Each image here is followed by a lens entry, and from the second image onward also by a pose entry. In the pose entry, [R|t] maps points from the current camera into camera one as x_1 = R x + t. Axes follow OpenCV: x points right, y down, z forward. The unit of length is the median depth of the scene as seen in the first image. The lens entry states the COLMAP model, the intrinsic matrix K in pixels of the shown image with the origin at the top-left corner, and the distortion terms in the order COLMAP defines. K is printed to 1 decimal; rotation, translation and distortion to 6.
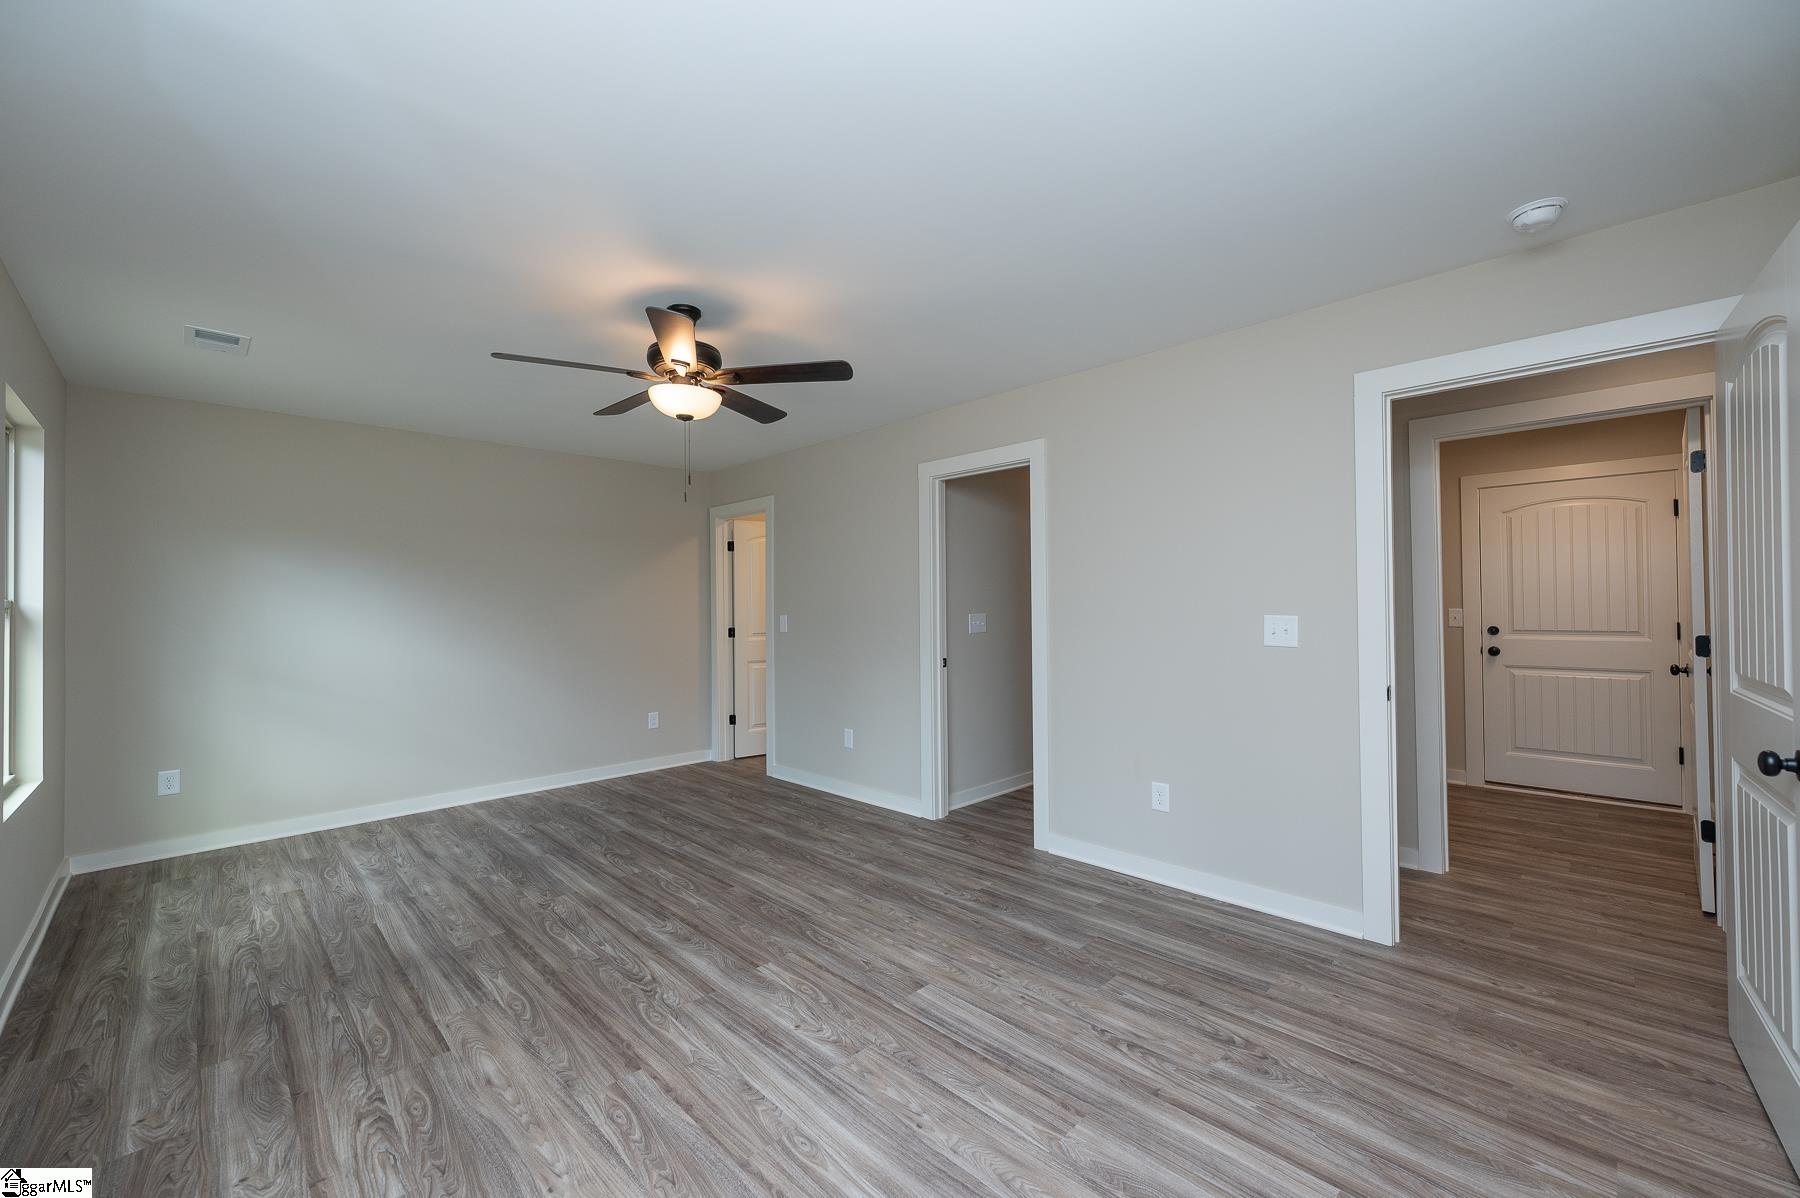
lens RADIAL K [[718.2, 0, 895.8], [0, 718.2, 597.8], [0, 0, 1]] dist [0.001011, 0.000070]
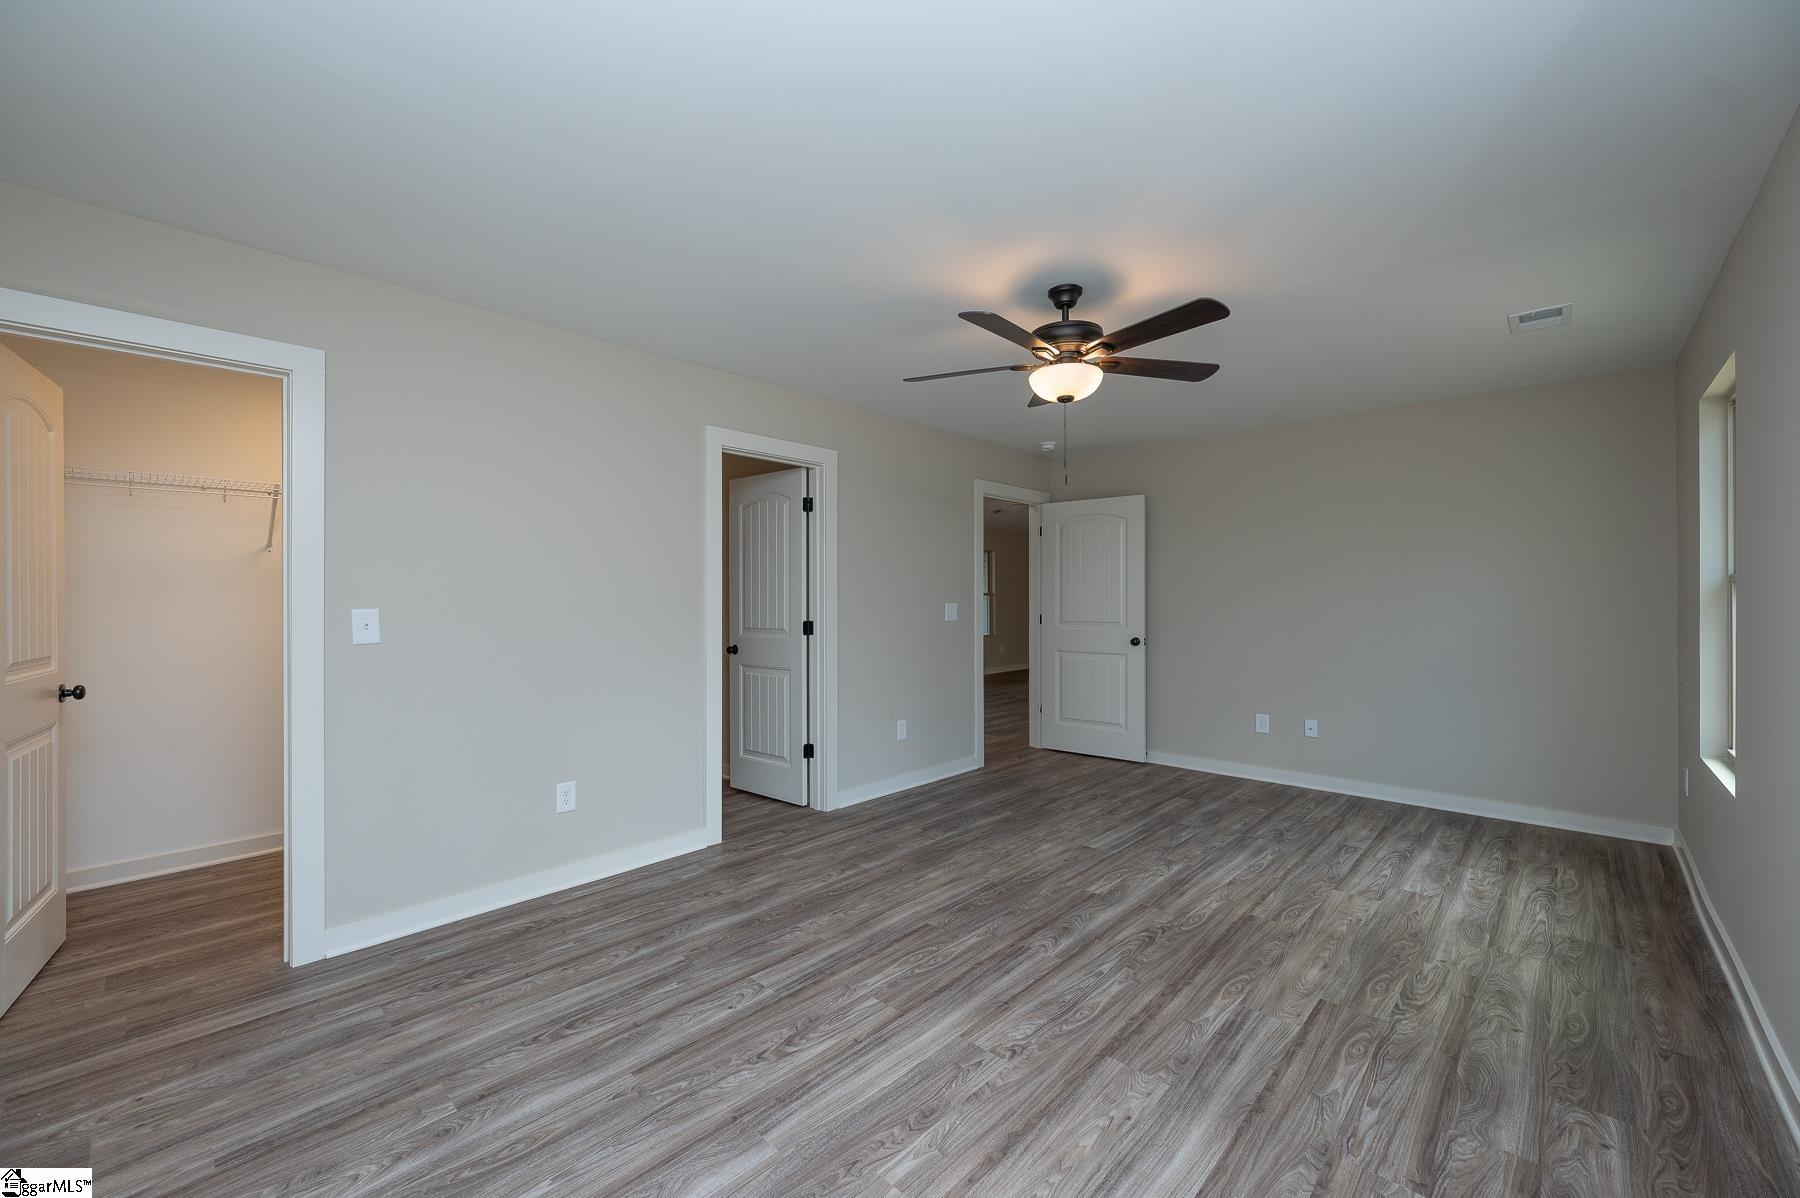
lens RADIAL K [[718.2, 0, 895.8], [0, 718.2, 597.8], [0, 0, 1]] dist [0.001011, 0.000070]
pose [[-0.041120, 0.012470, 0.999076, -1.261314], [-0.010765, 0.999859, -0.012922, 0.037190], [-0.999096, -0.011287, -0.040980, 1.268573]]
